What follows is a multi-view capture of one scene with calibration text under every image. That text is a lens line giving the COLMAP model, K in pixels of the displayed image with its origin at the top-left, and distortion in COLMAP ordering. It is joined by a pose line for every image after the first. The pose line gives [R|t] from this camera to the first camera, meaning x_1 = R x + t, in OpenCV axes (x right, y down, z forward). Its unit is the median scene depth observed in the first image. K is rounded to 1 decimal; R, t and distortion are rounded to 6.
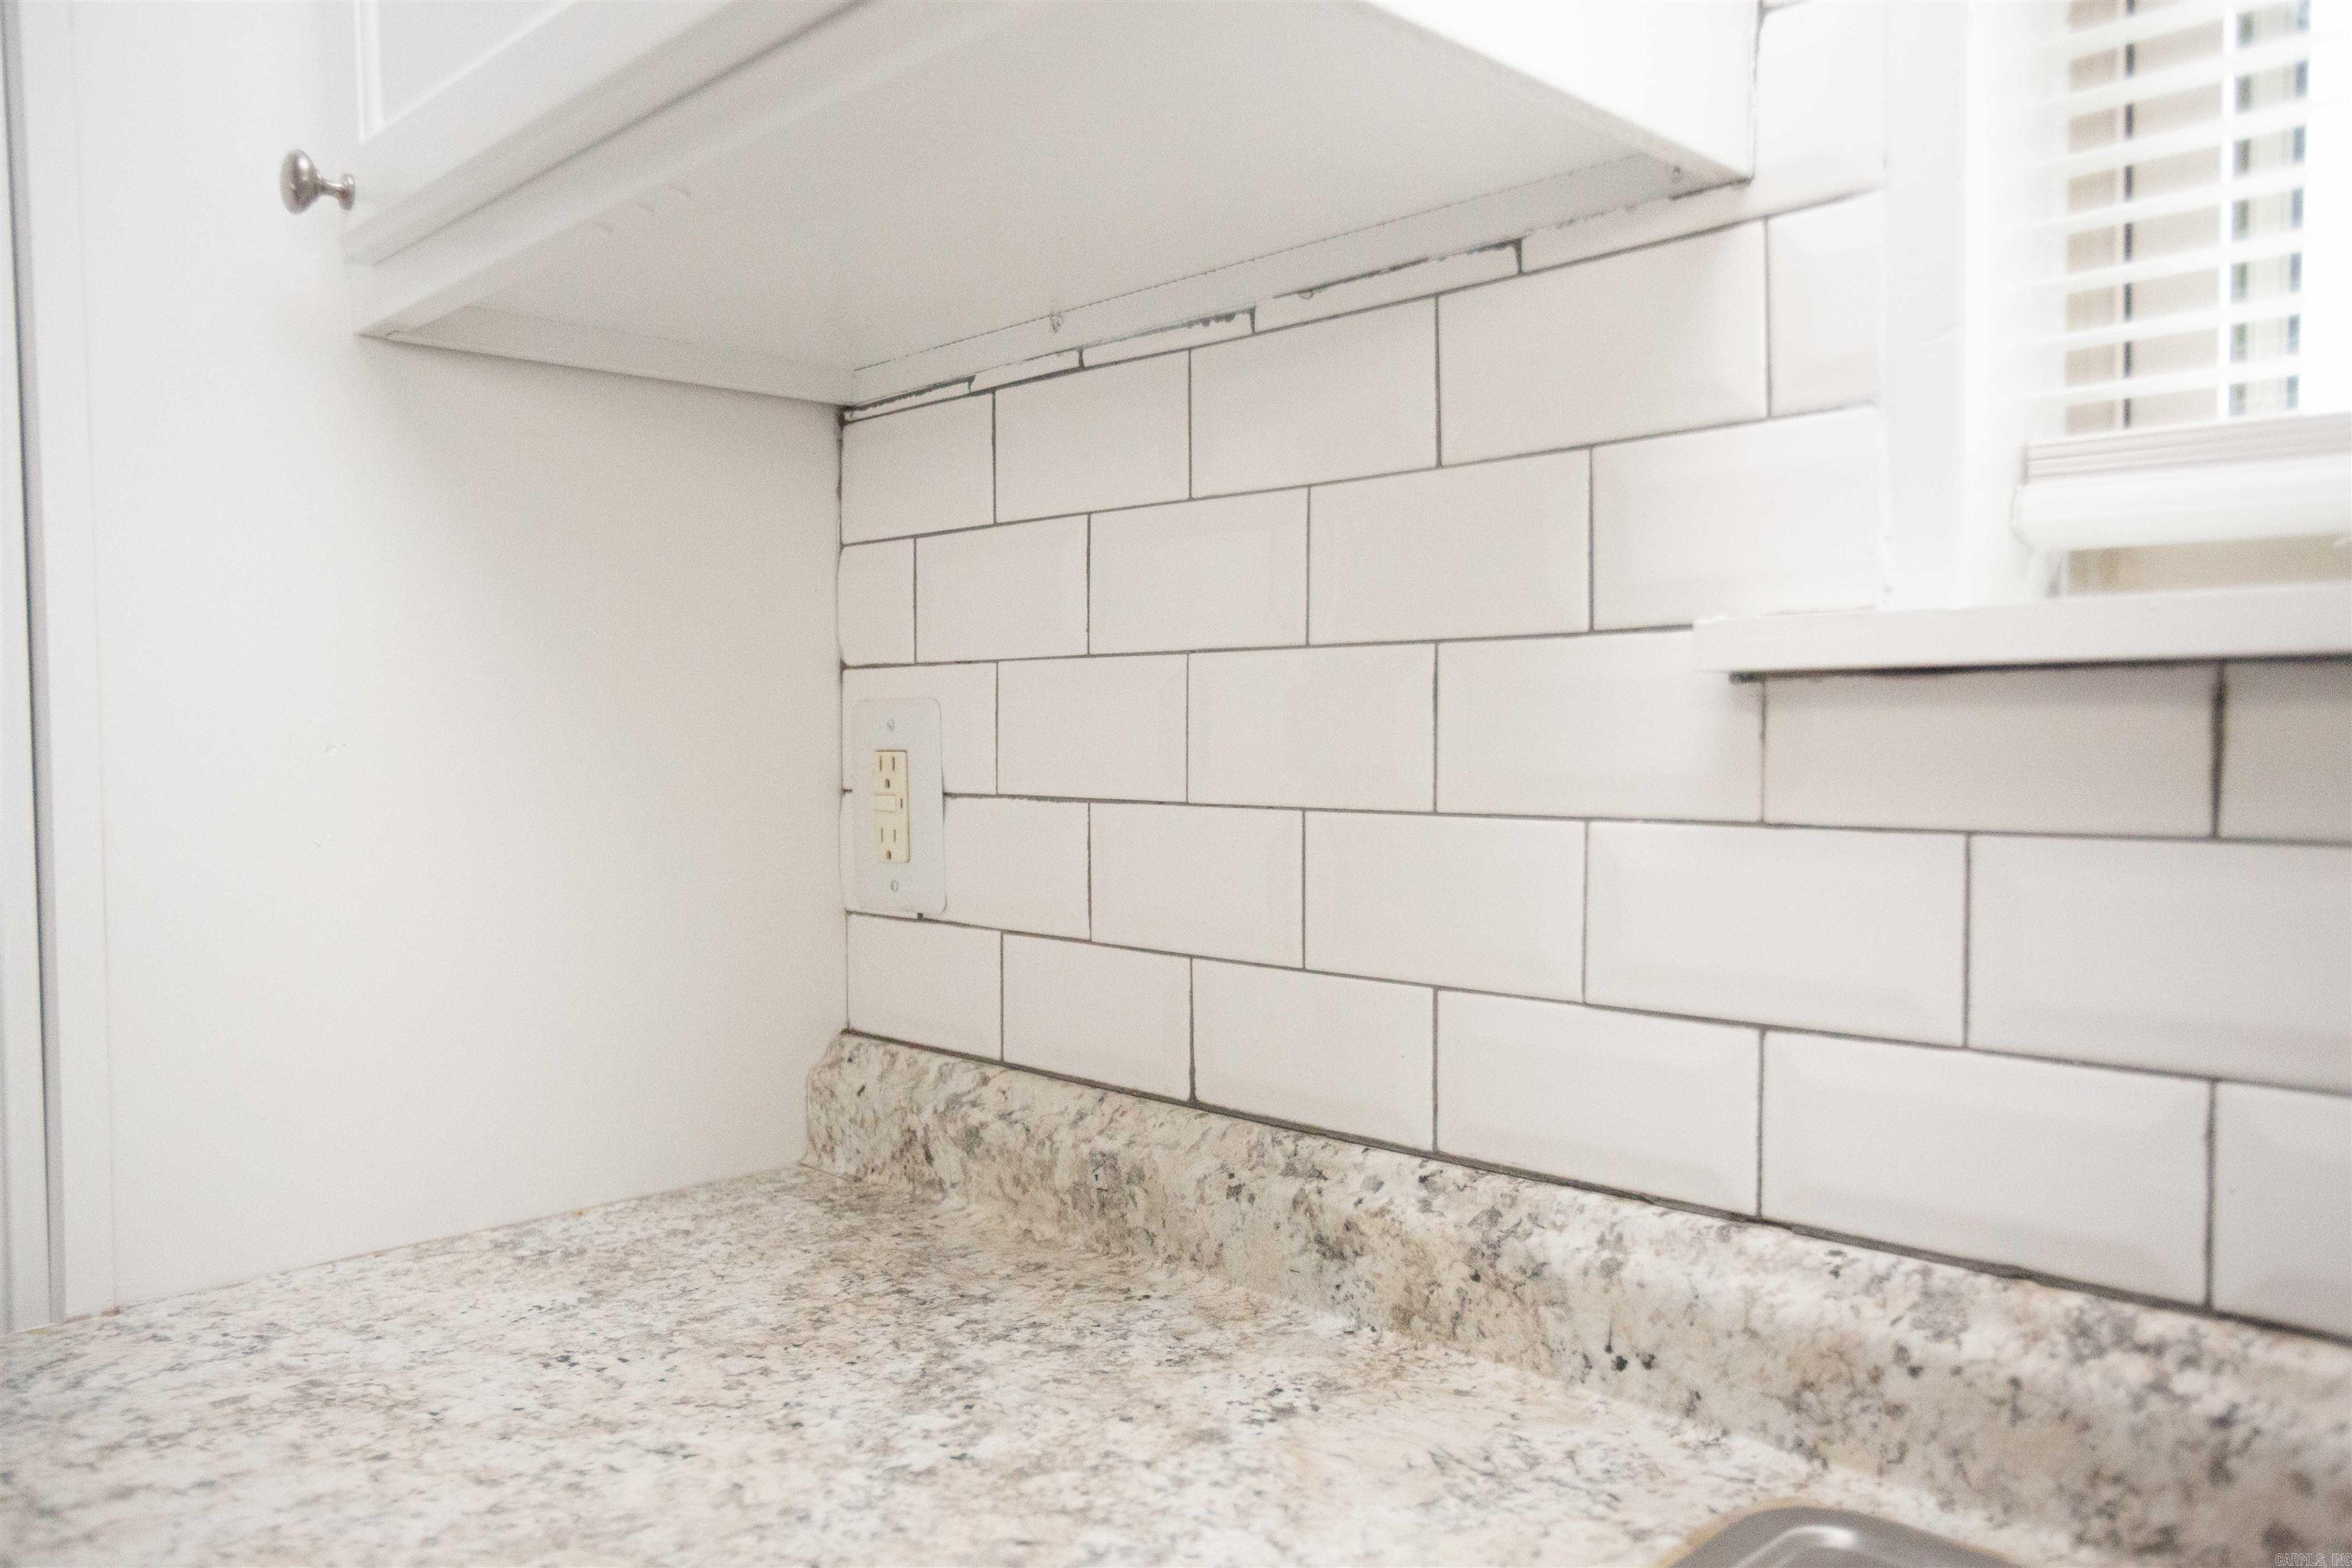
lens RADIAL K [[1699.4, 0, 1170.7], [0, 1699.4, 819.0], [0, 0, 1]] dist [-0.039097, 0.000806]
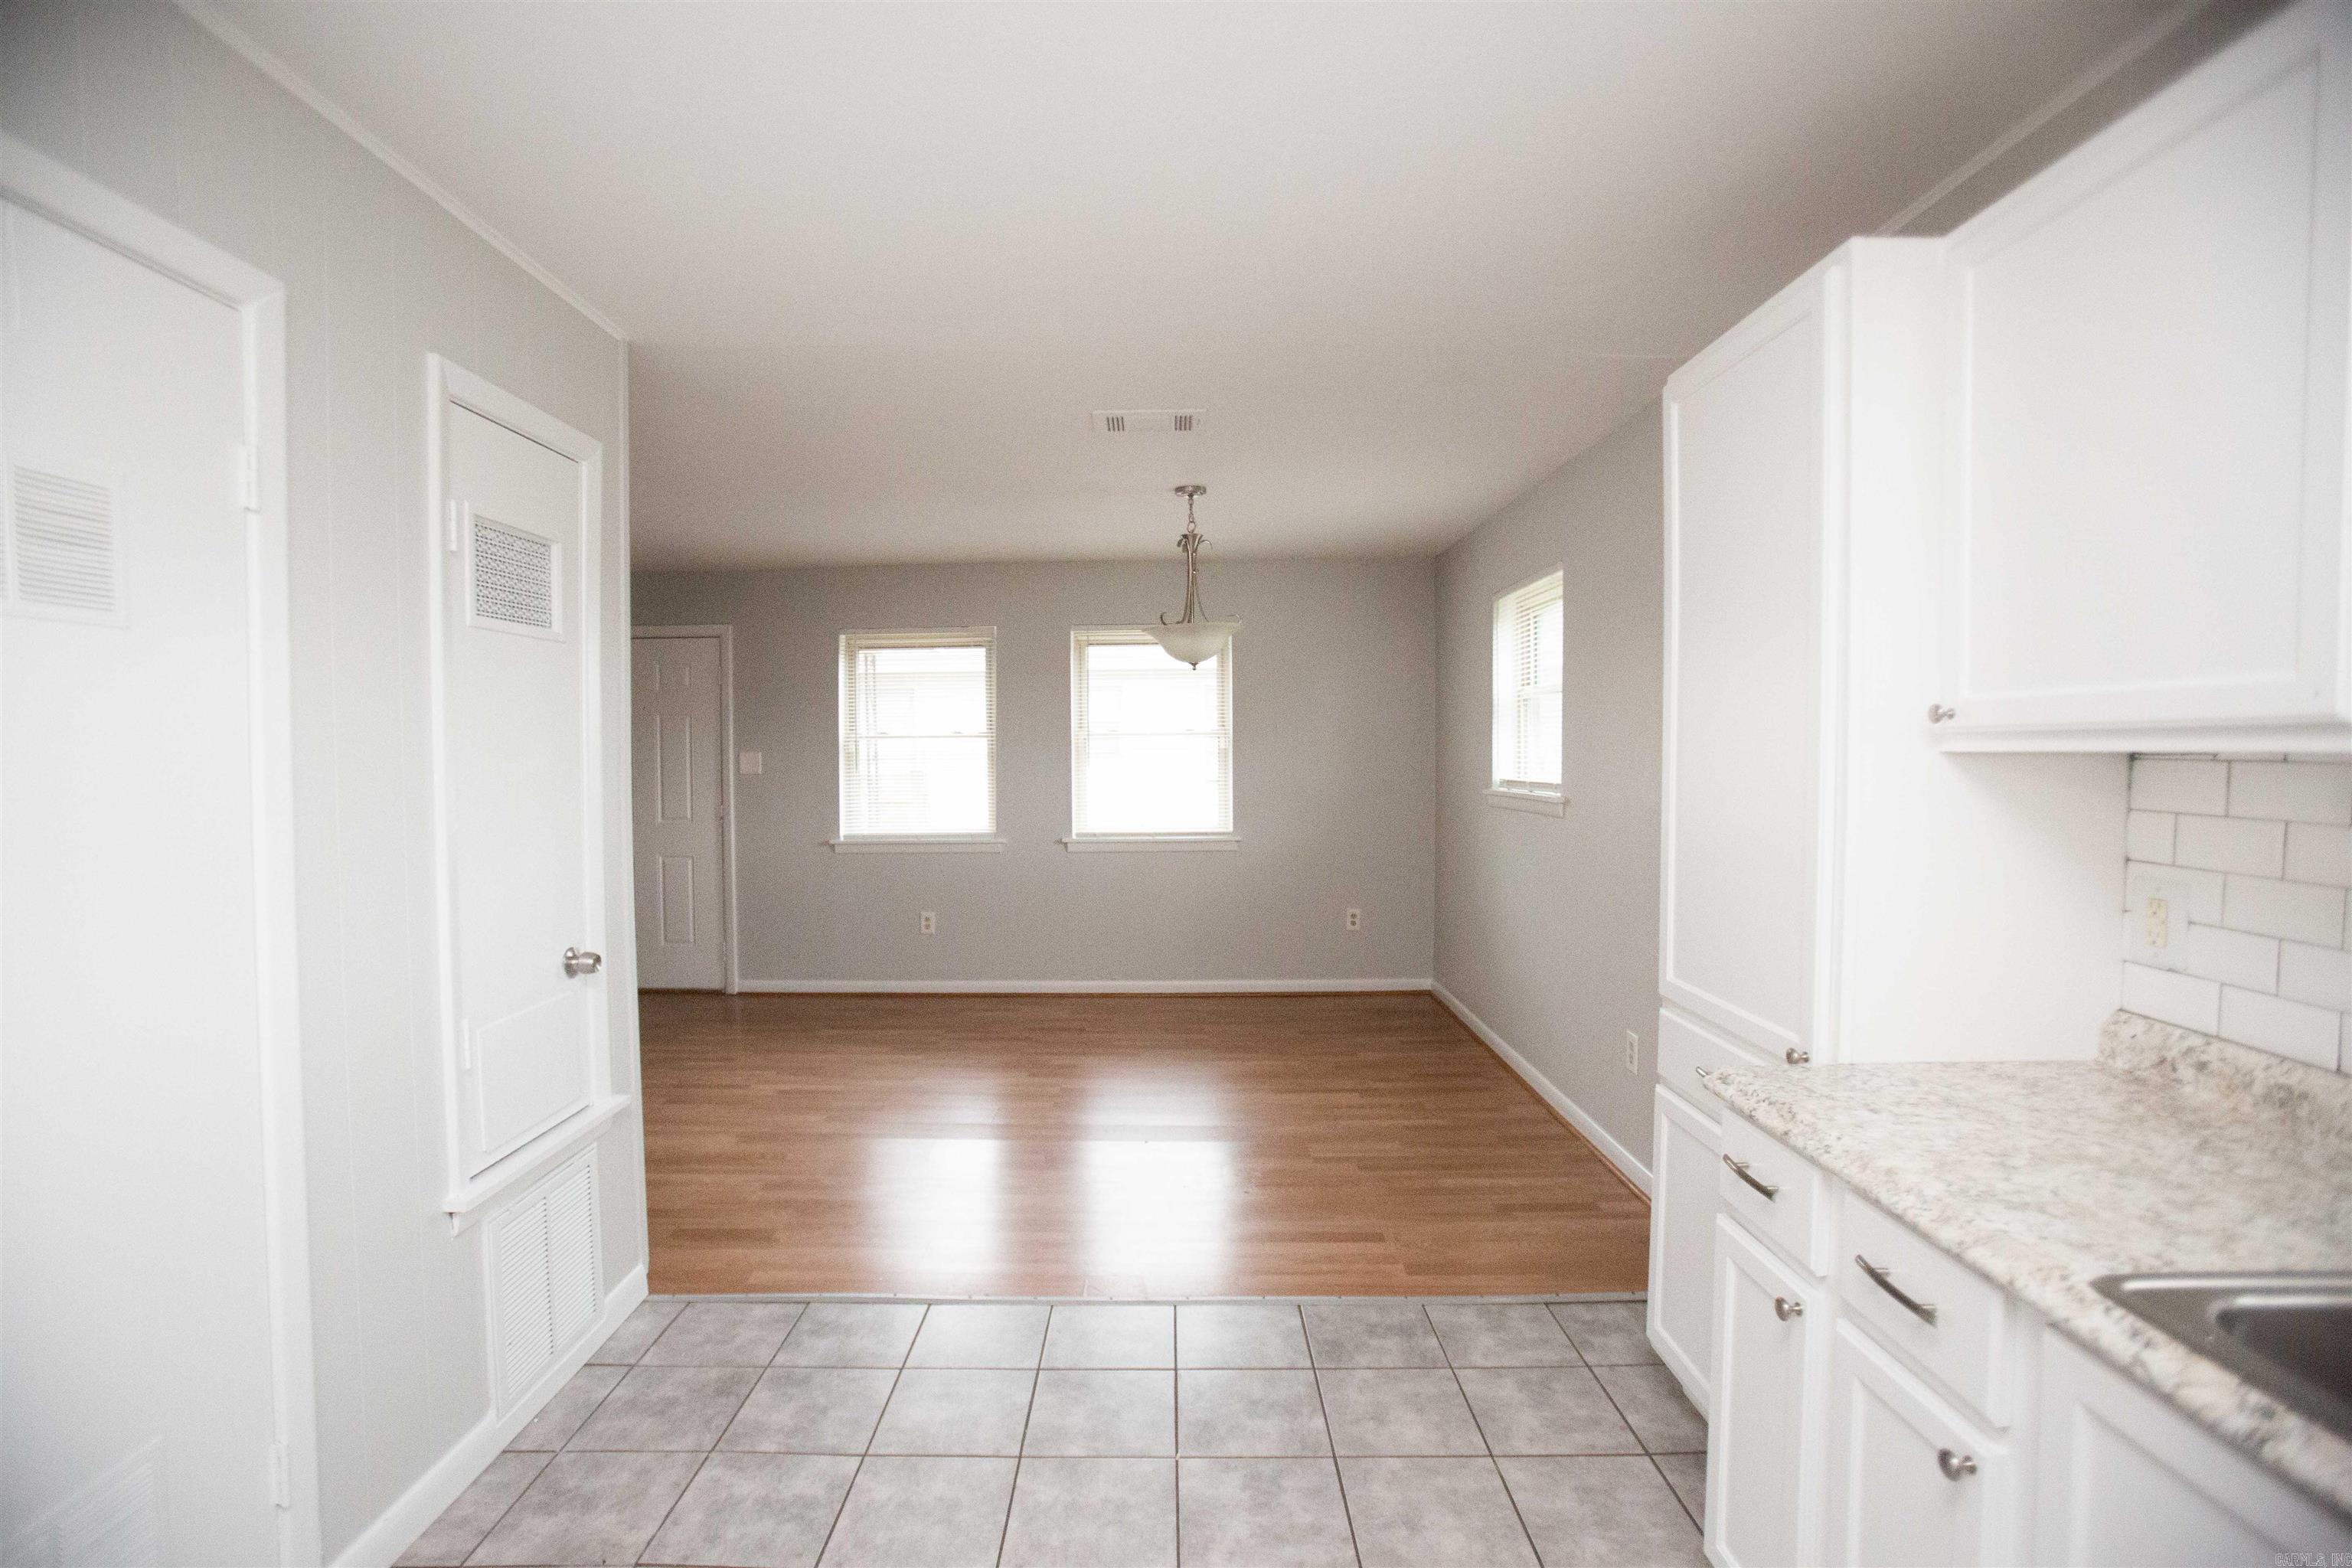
lens RADIAL K [[1087.8, 0, 1154.8], [0, 1087.8, 791.2], [0, 0, 1]] dist [-0.077428, 0.031478]
pose [[0.689127, 0.037860, -0.723651, -0.090991], [-0.035559, 0.999198, 0.018413, -0.189857], [0.723768, 0.013044, 0.689920, -1.179641]]
